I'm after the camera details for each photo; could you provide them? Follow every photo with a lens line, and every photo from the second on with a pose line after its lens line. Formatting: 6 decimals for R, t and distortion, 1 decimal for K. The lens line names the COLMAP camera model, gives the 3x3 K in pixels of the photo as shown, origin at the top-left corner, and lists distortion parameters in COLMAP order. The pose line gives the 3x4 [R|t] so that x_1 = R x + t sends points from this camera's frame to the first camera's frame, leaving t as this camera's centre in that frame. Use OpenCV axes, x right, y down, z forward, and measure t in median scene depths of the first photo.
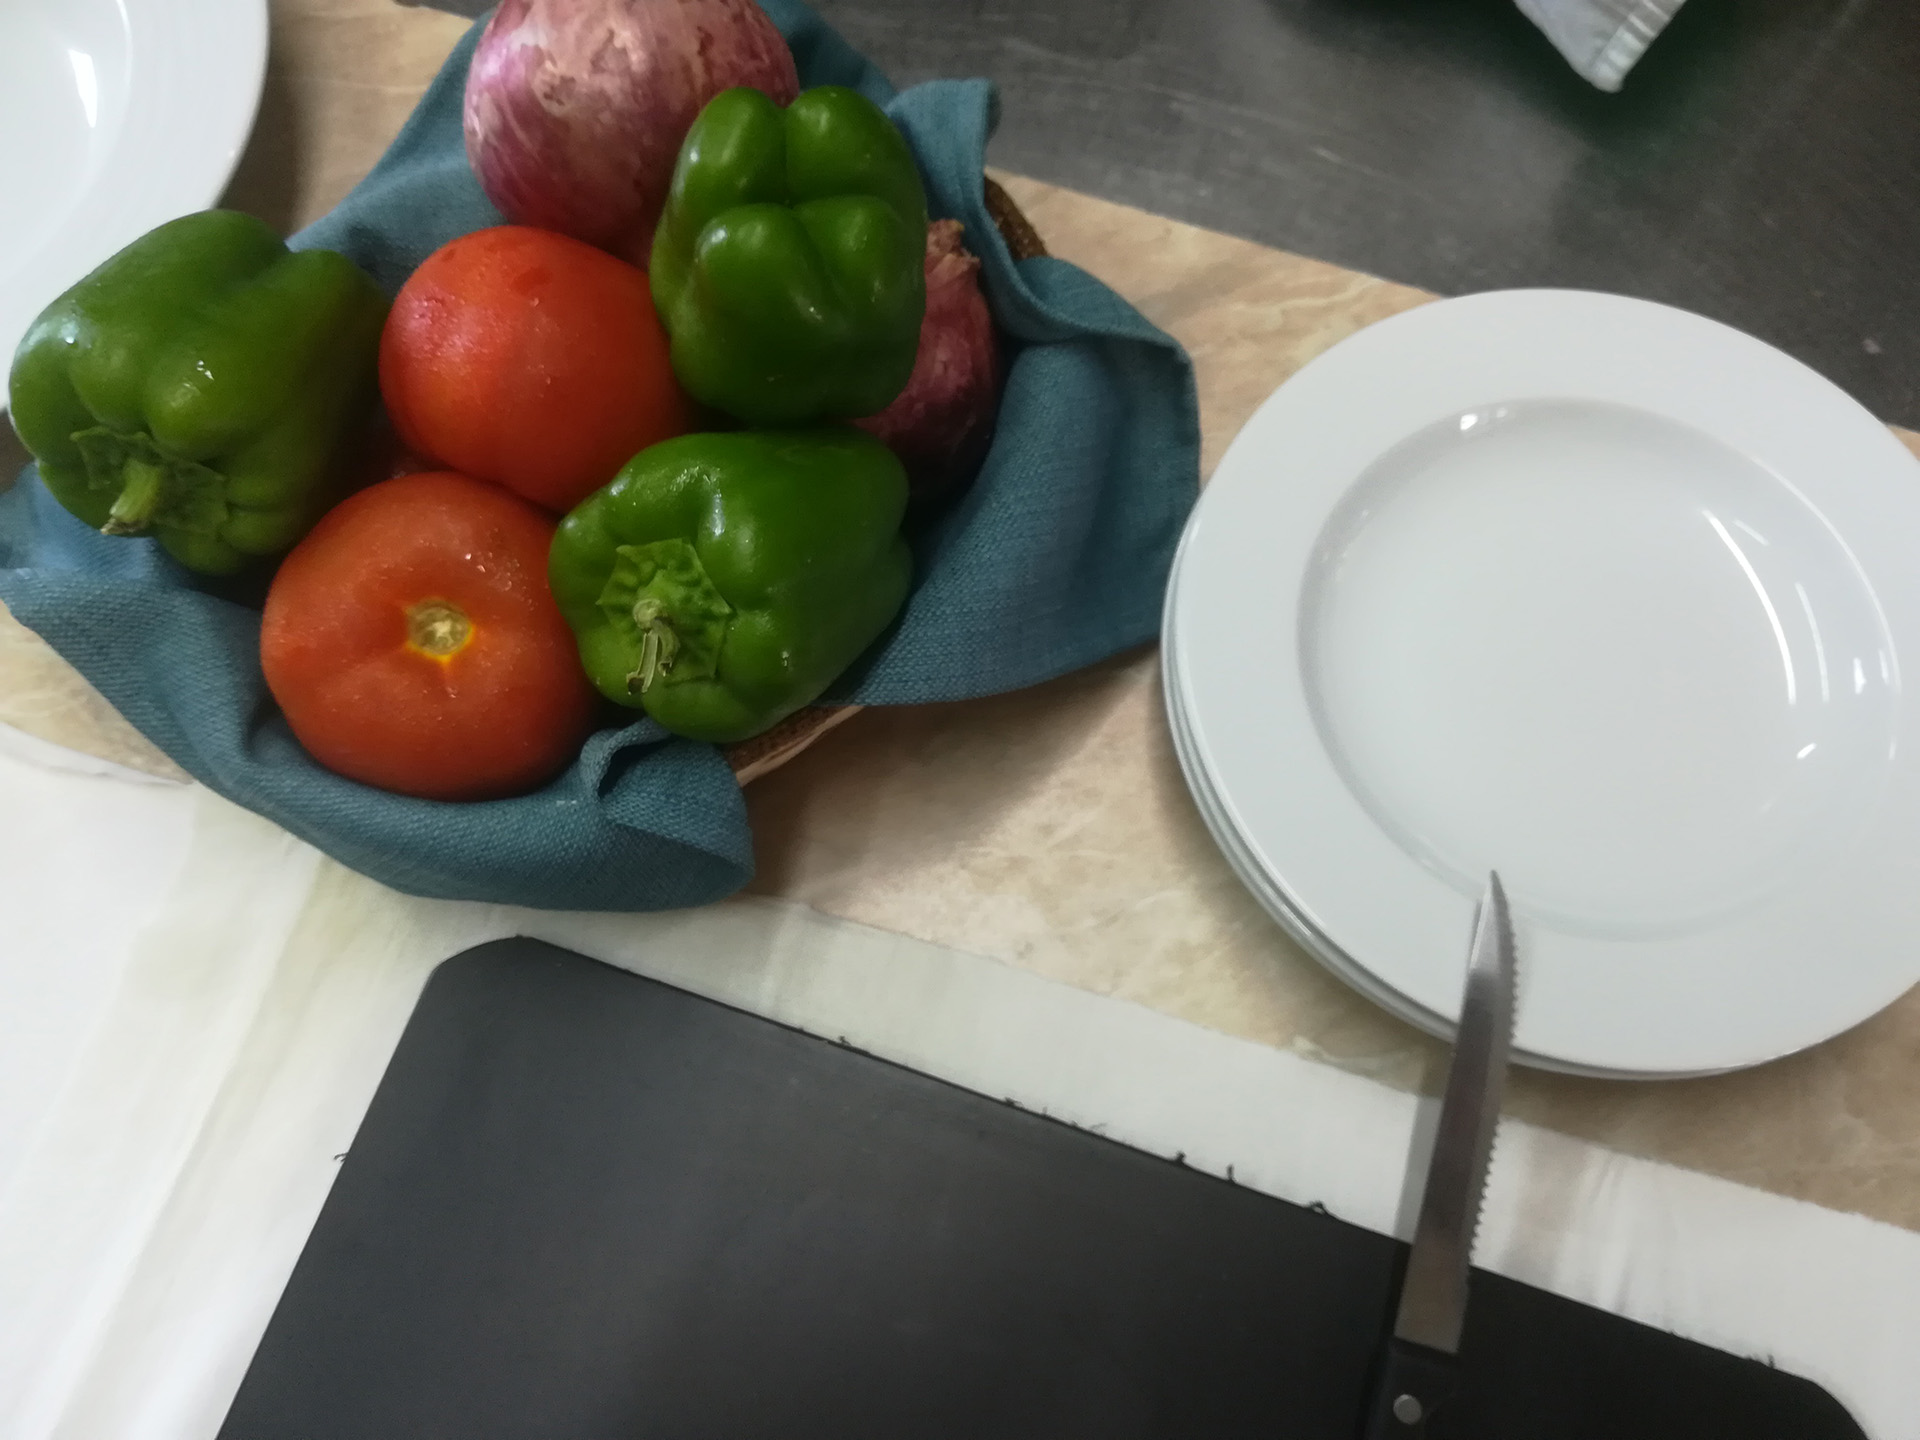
lens RADIAL K [[1474.6, 0, 949.7], [0, 1474.6, 722.7], [0, 0, 1]] dist [0.091081, -0.159281]
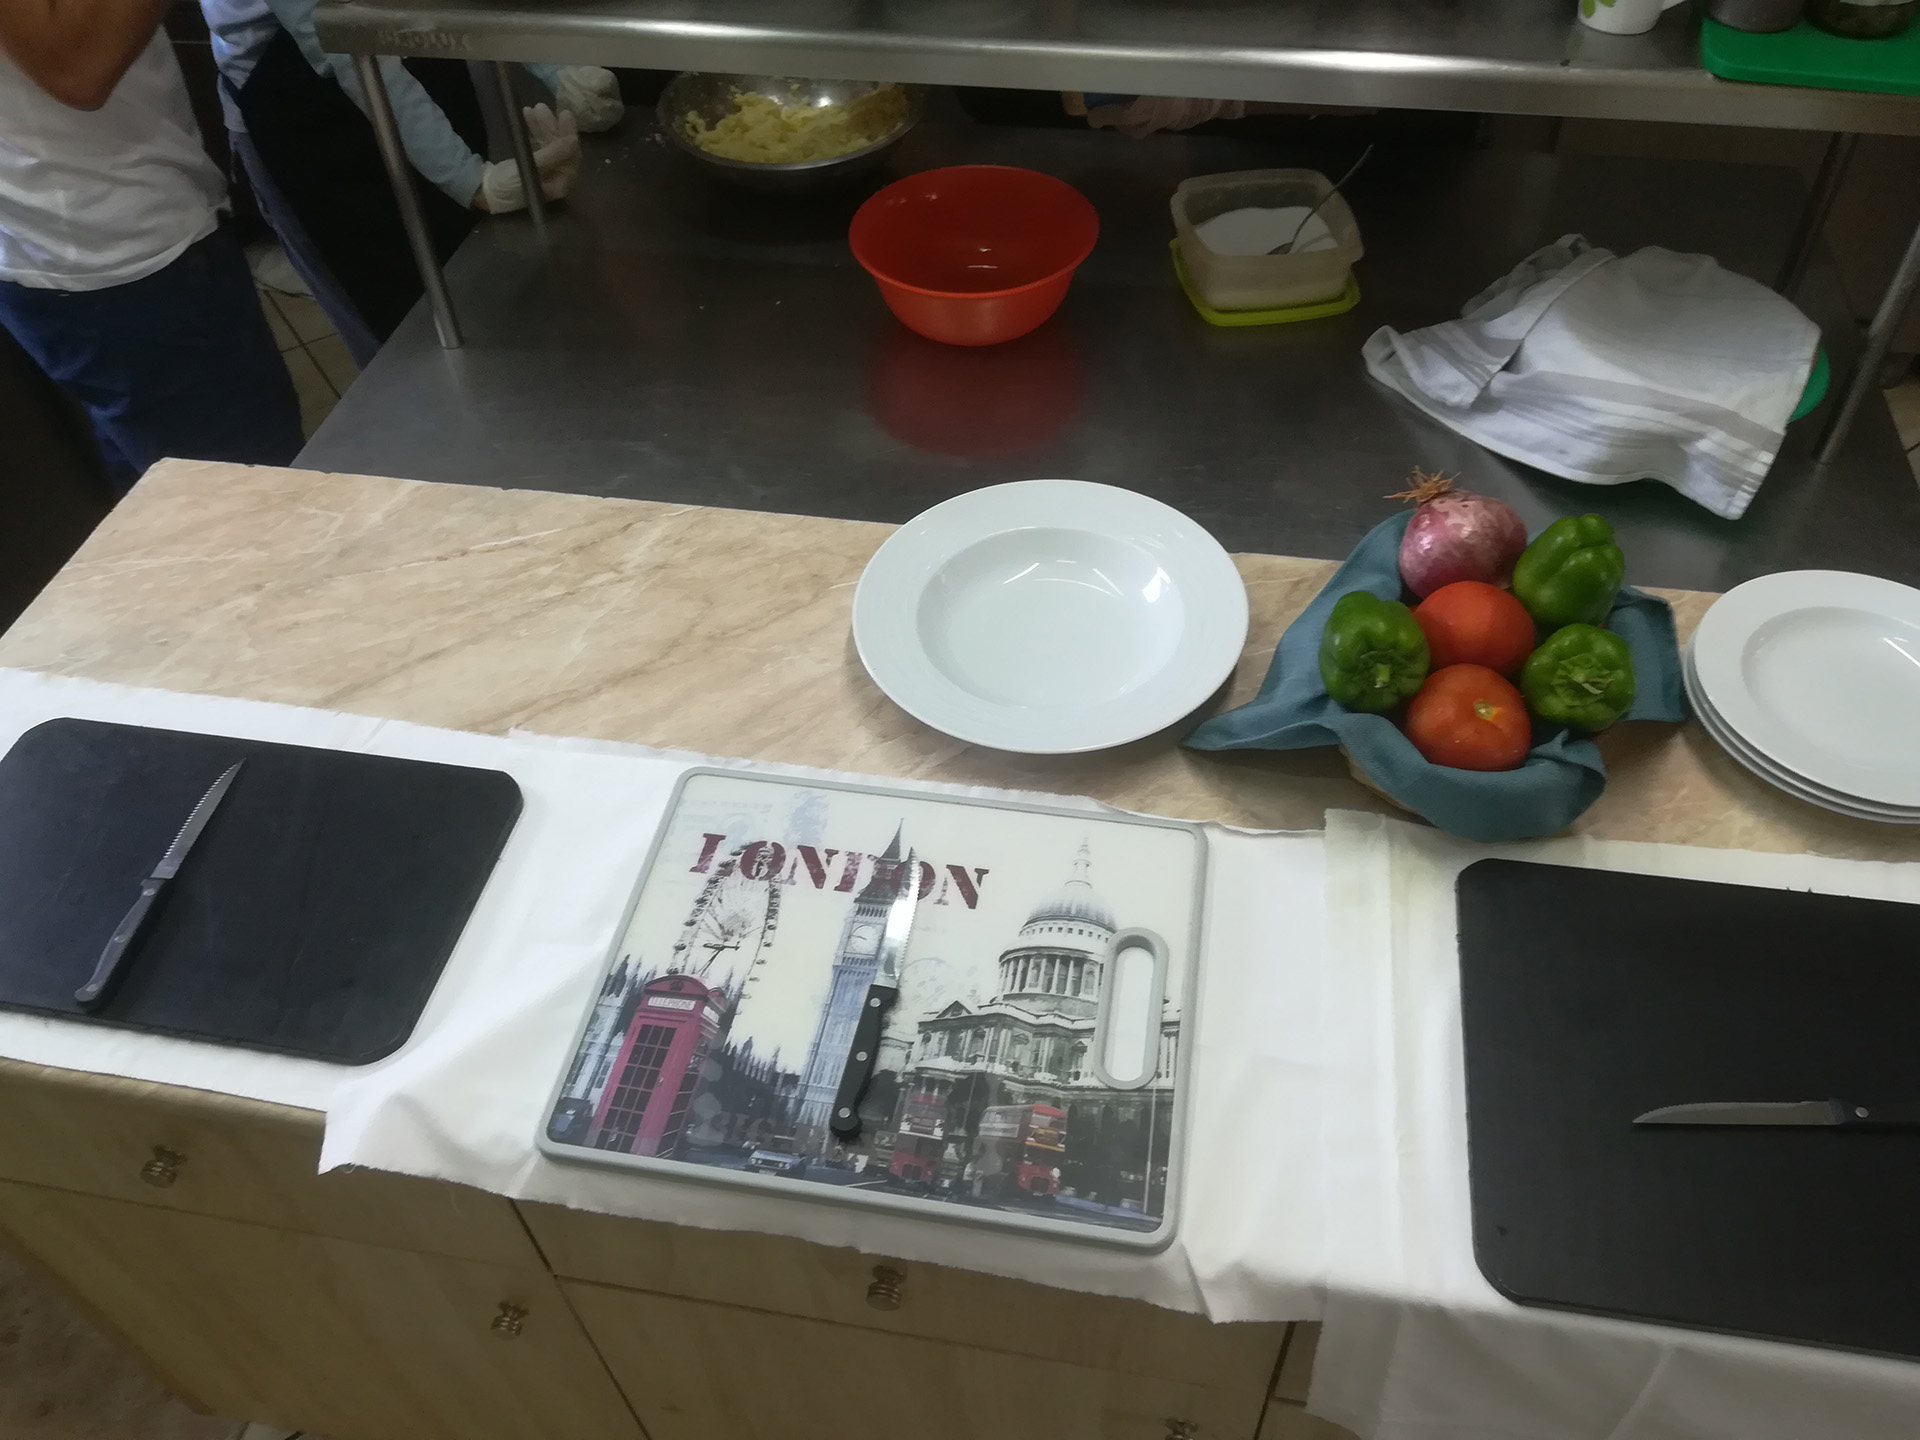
lens RADIAL K [[1474.6, 0, 949.7], [0, 1474.6, 722.7], [0, 0, 1]] dist [0.091081, -0.159281]
pose [[0.987016, -0.146486, 0.065888, -1.478723], [0.160557, 0.911482, -0.378712, 0.833570], [-0.004579, 0.384374, 0.923166, -1.531705]]
